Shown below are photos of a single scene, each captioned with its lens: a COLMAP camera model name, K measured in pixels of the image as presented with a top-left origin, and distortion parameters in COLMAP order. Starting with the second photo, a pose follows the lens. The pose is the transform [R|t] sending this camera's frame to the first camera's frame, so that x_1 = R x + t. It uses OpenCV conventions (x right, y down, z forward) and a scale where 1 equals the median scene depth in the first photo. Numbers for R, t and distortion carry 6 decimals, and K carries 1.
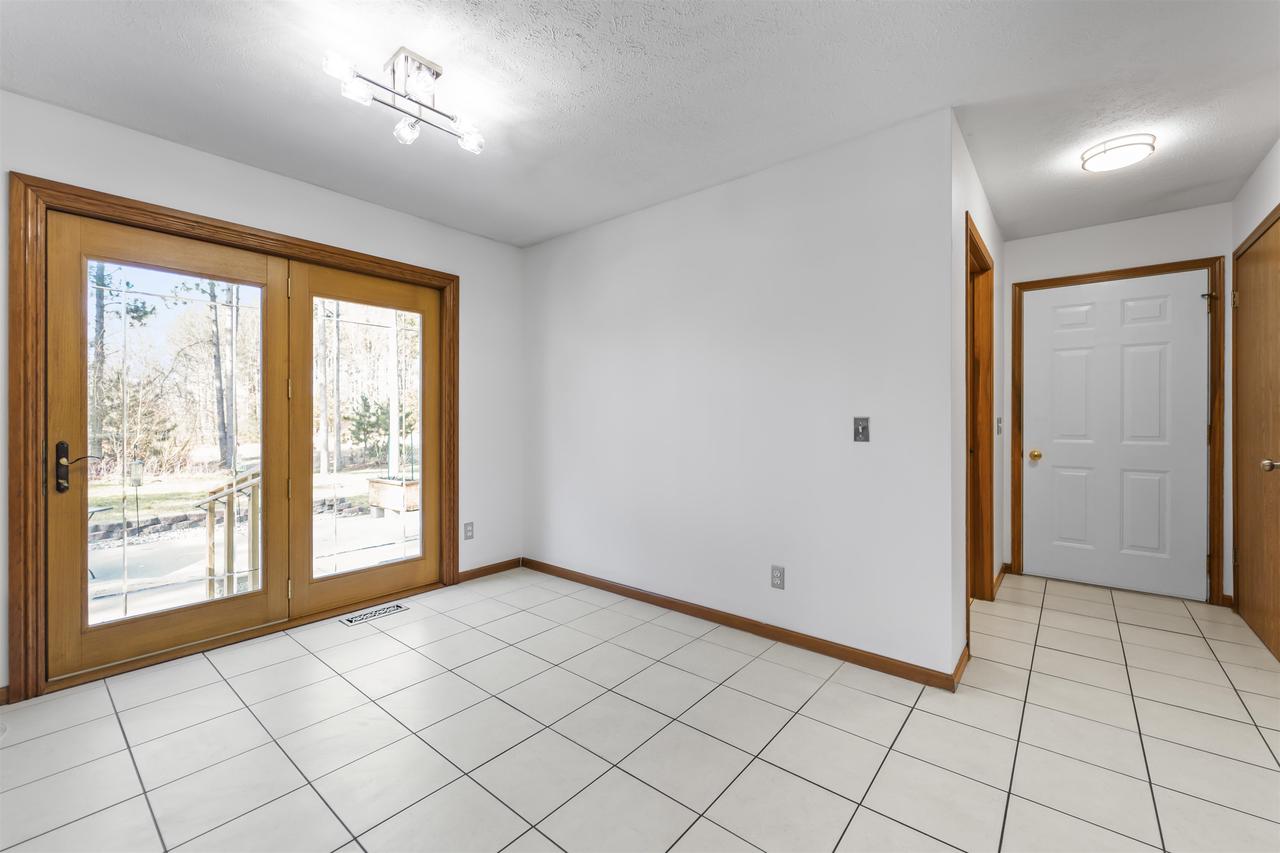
lens RADIAL K [[516.9, 0, 644.3], [0, 516.9, 420.6], [0, 0, 1]] dist [-0.000985, -0.001359]
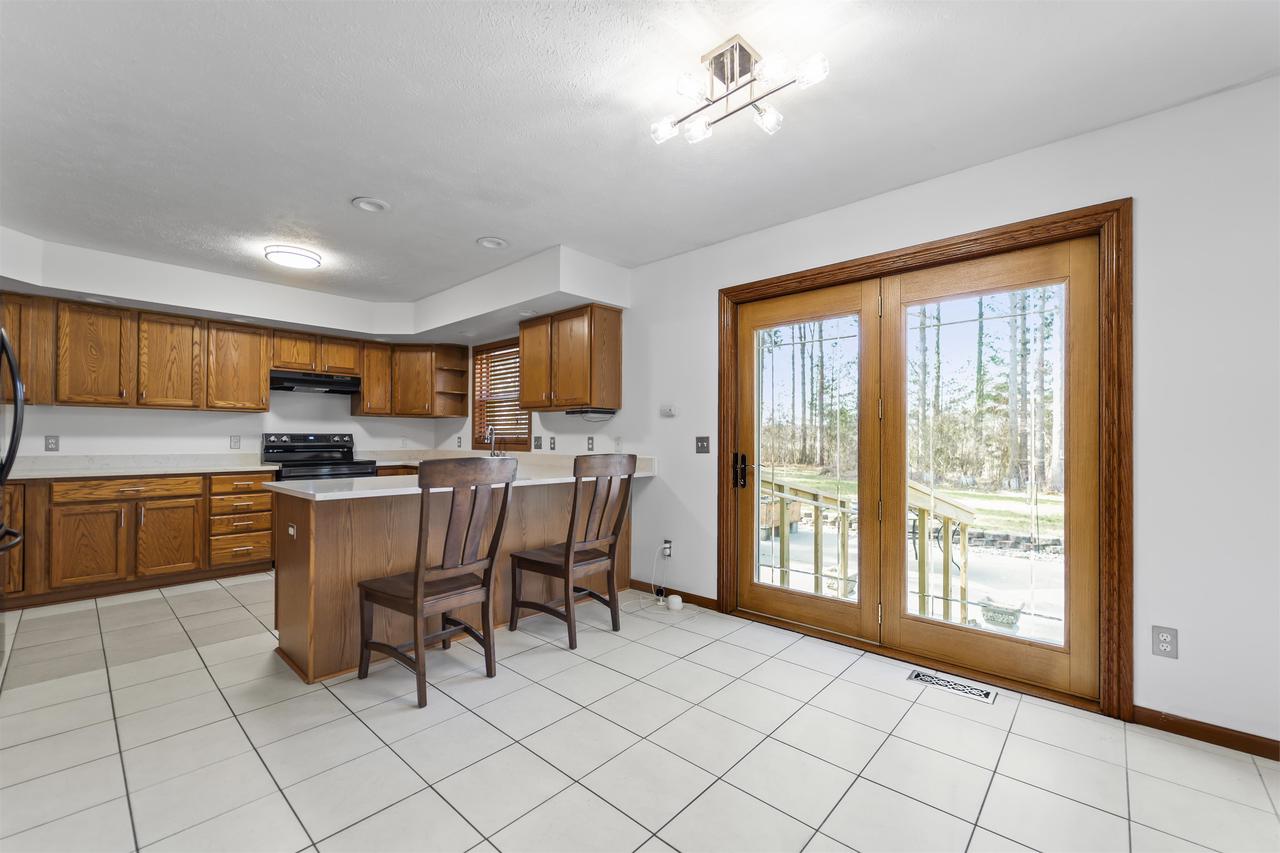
lens RADIAL K [[516.9, 0, 636.4], [0, 516.9, 436.1], [0, 0, 1]] dist [-0.000985, -0.001359]
pose [[-0.059001, -0.009581, -0.998212, 0.258553], [-0.007264, 0.999932, -0.009168, 0.001266], [0.998232, 0.006710, -0.059066, 0.478367]]
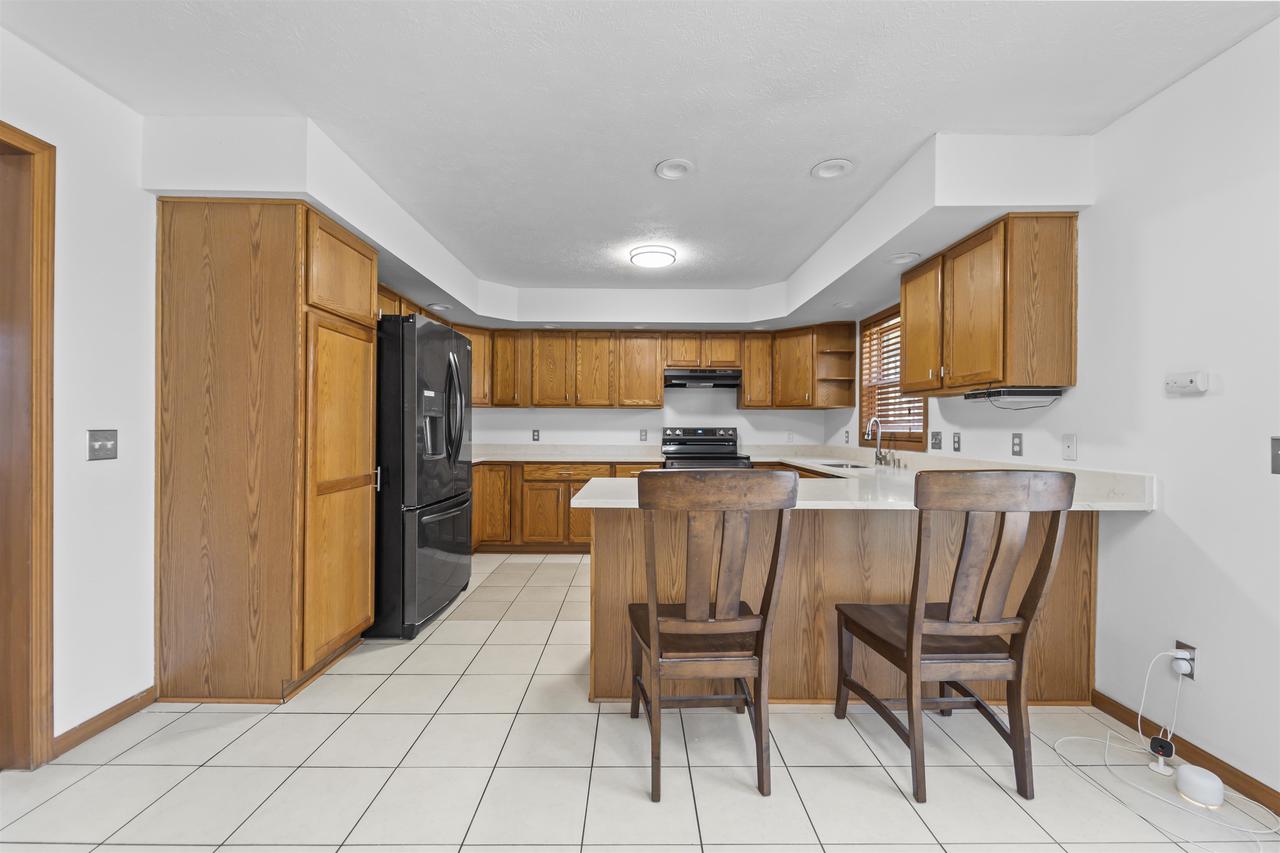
lens RADIAL K [[516.9, 0, 631.7], [0, 516.9, 428.5], [0, 0, 1]] dist [-0.000985, -0.001359]
pose [[-0.772565, -0.007164, -0.634895, -0.024953], [-0.010472, 0.999944, 0.001460, -0.009550], [0.634849, 0.007777, -0.772597, 0.525740]]
